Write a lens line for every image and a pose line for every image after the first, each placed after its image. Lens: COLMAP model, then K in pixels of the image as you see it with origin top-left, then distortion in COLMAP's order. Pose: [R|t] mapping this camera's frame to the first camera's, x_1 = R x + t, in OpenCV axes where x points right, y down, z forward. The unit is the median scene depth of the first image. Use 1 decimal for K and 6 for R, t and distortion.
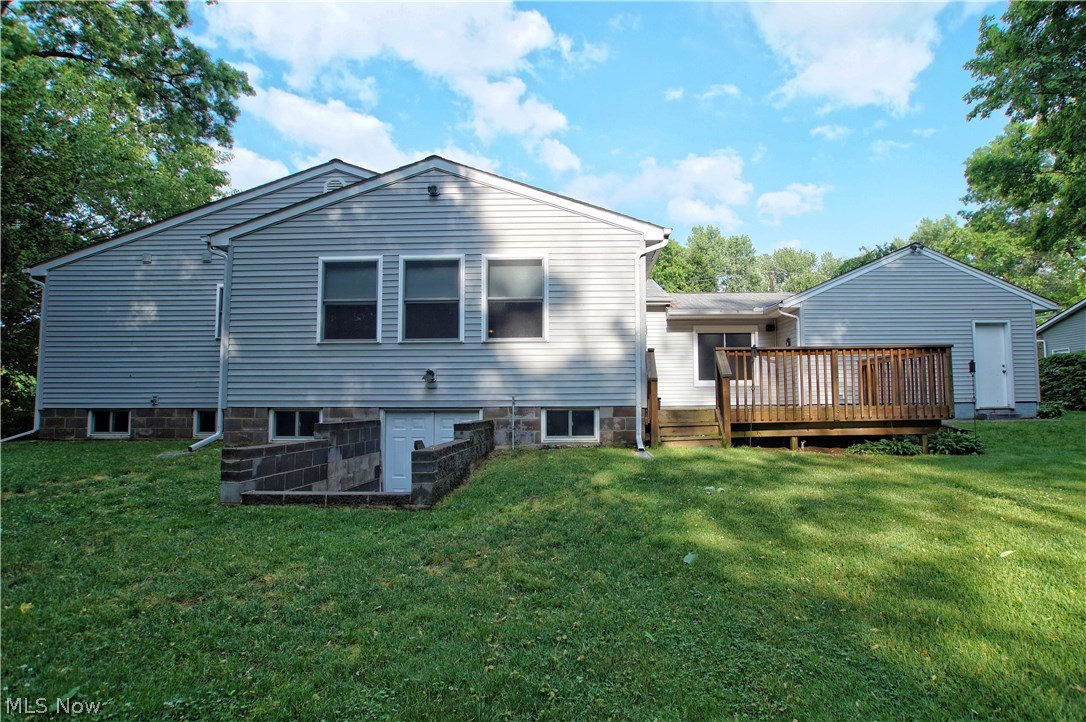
lens RADIAL K [[529.0, 0, 555.0], [0, 529.0, 359.2], [0, 0, 1]] dist [-0.065083, 0.023486]
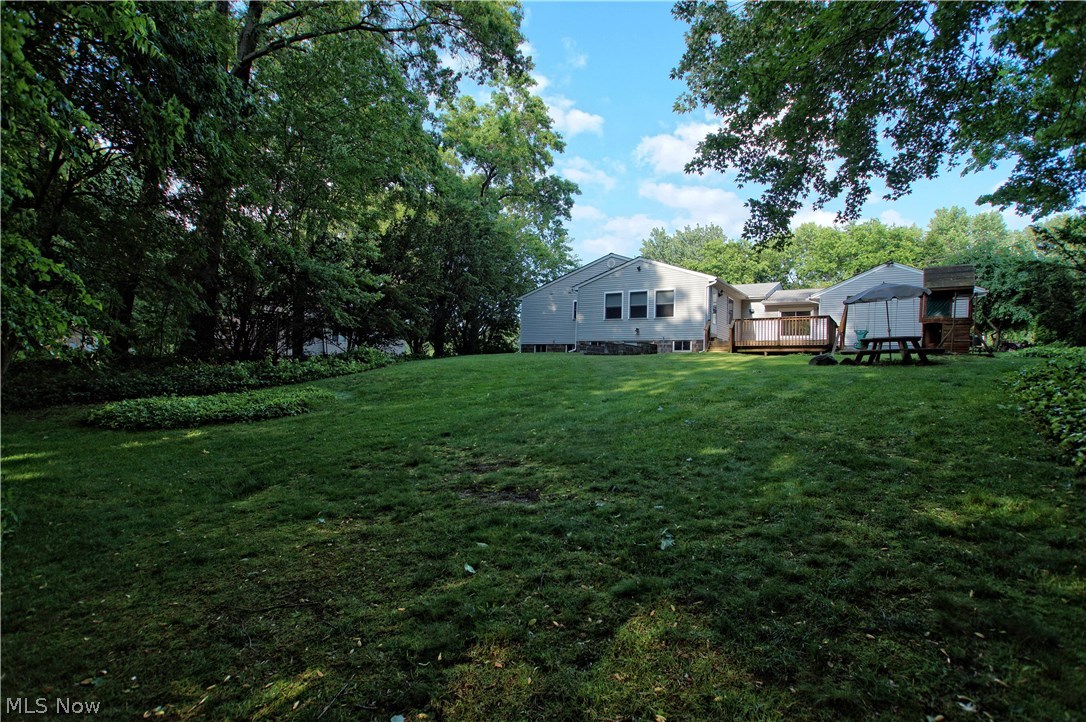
lens RADIAL K [[529.0, 0, 555.0], [0, 529.0, 359.2], [0, 0, 1]] dist [-0.065083, 0.023486]
pose [[0.842787, 0.018009, -0.537945, 0.885220], [0.002561, 0.999295, 0.037467, 0.074139], [0.538240, -0.032954, 0.842147, -1.614985]]
